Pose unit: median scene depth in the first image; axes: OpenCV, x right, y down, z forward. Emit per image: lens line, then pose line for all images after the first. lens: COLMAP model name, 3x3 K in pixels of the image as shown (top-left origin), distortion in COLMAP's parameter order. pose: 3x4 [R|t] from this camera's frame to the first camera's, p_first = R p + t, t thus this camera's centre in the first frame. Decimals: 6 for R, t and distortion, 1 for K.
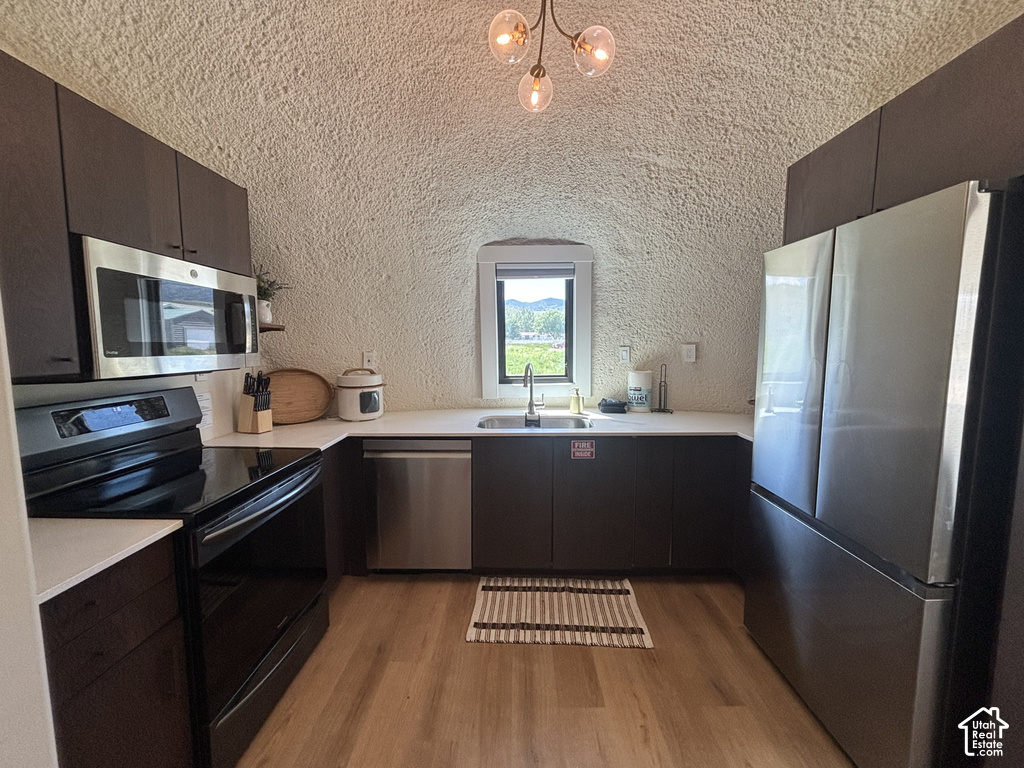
lens RADIAL K [[413.1, 0, 511.3], [0, 413.1, 383.9], [0, 0, 1]] dist [0.002895, -0.000741]
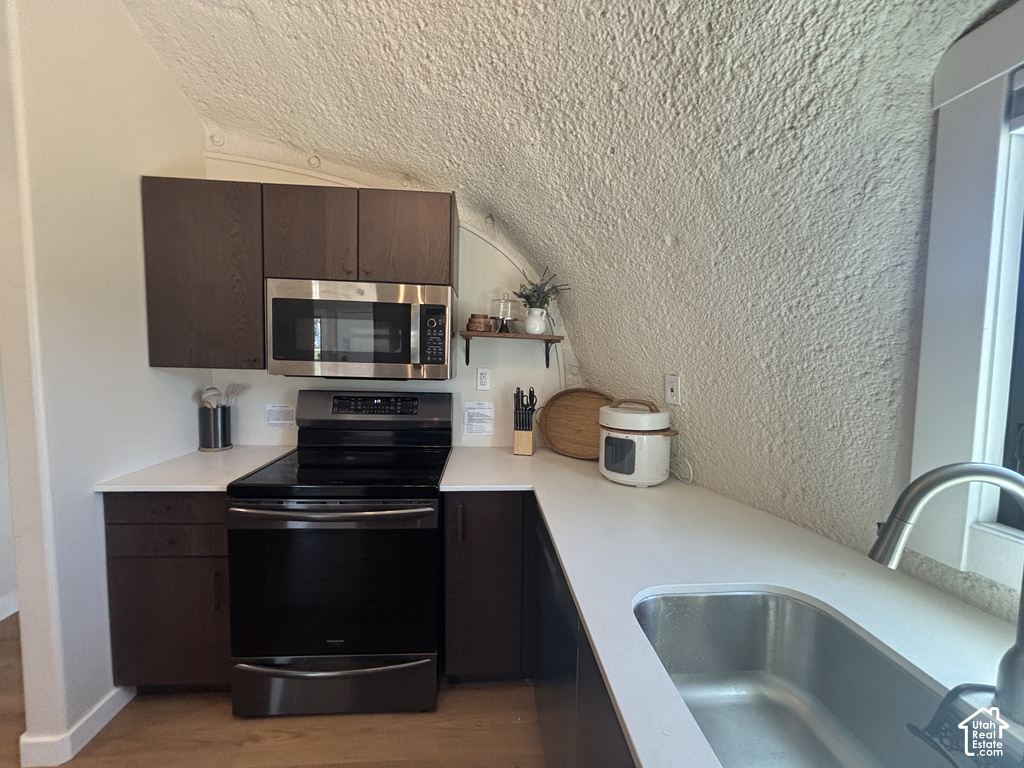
lens RADIAL K [[413.1, 0, 512.6], [0, 413.1, 382.1], [0, 0, 1]] dist [0.002895, -0.000741]
pose [[0.089290, 0.076897, -0.993033, 0.268927], [-0.121439, 0.990417, 0.065775, -0.092778], [0.988575, 0.114719, 0.097773, 0.850645]]
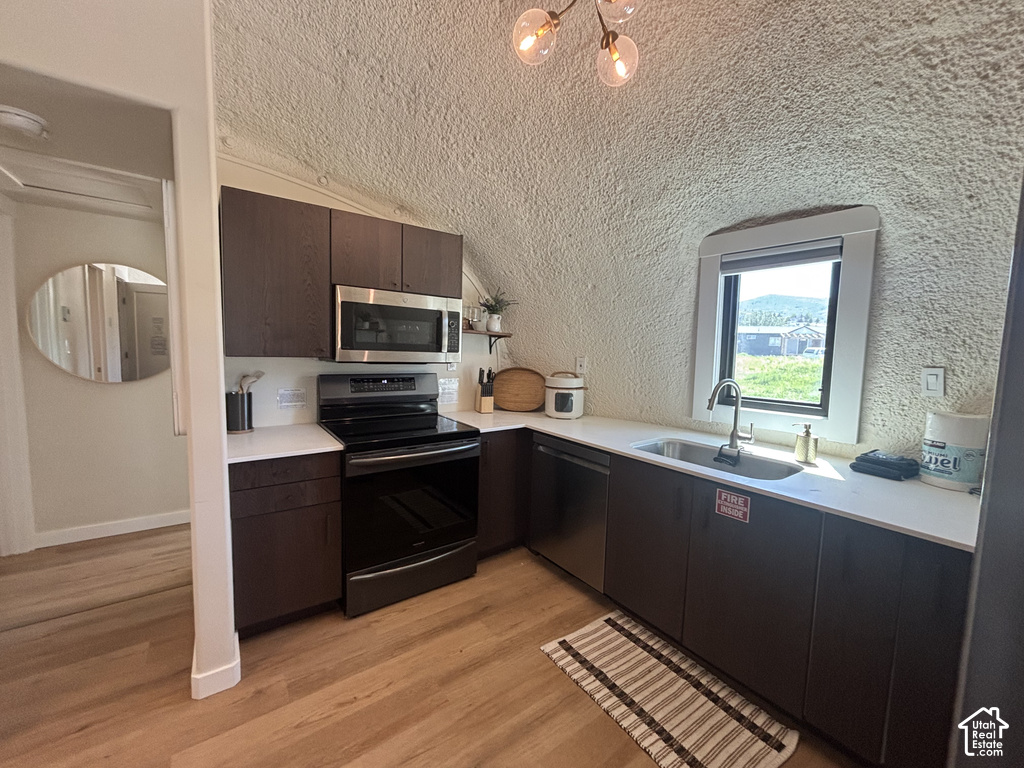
lens RADIAL K [[413.1, 0, 510.3], [0, 413.1, 384.0], [0, 0, 1]] dist [0.002895, -0.000741]
pose [[0.608378, 0.095214, -0.787915, 0.469841], [-0.109381, 0.993363, 0.035584, -0.030856], [0.786074, 0.064534, 0.614755, 0.237246]]
